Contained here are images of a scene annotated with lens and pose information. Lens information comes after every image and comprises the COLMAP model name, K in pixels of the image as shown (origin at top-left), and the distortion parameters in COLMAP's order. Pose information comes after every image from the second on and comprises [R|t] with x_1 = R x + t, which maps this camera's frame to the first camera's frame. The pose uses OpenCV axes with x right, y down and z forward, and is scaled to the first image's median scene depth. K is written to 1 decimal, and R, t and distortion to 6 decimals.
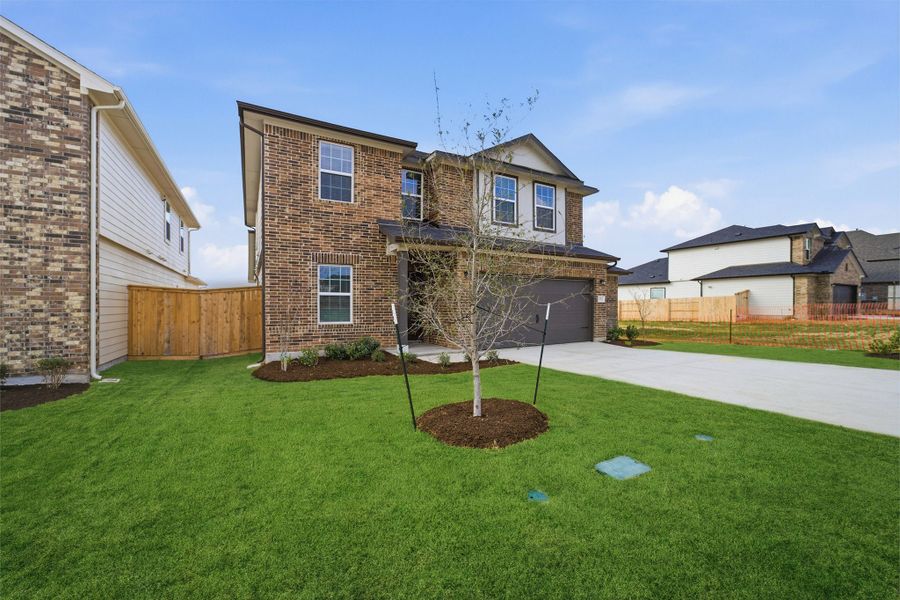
lens RADIAL K [[374.5, 0, 449.2], [0, 374.5, 291.0], [0, 0, 1]] dist [-0.000065, 0.000835]
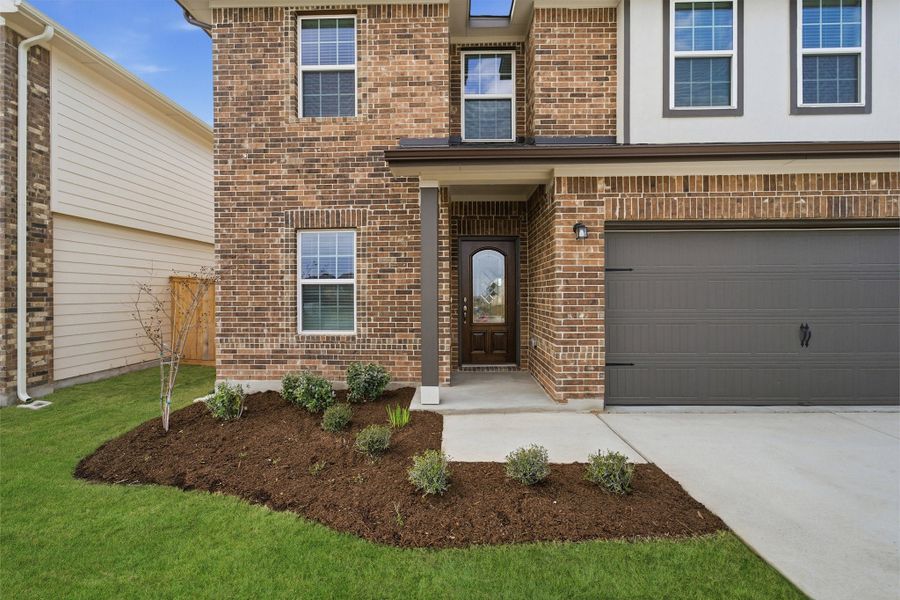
lens RADIAL K [[374.5, 0, 449.2], [0, 374.5, 291.0], [0, 0, 1]] dist [-0.000065, 0.000835]
pose [[0.863330, -0.009167, -0.504557, 0.140176], [0.026550, 0.999275, 0.027274, 0.011338], [0.503942, -0.036942, 0.862947, 0.594650]]
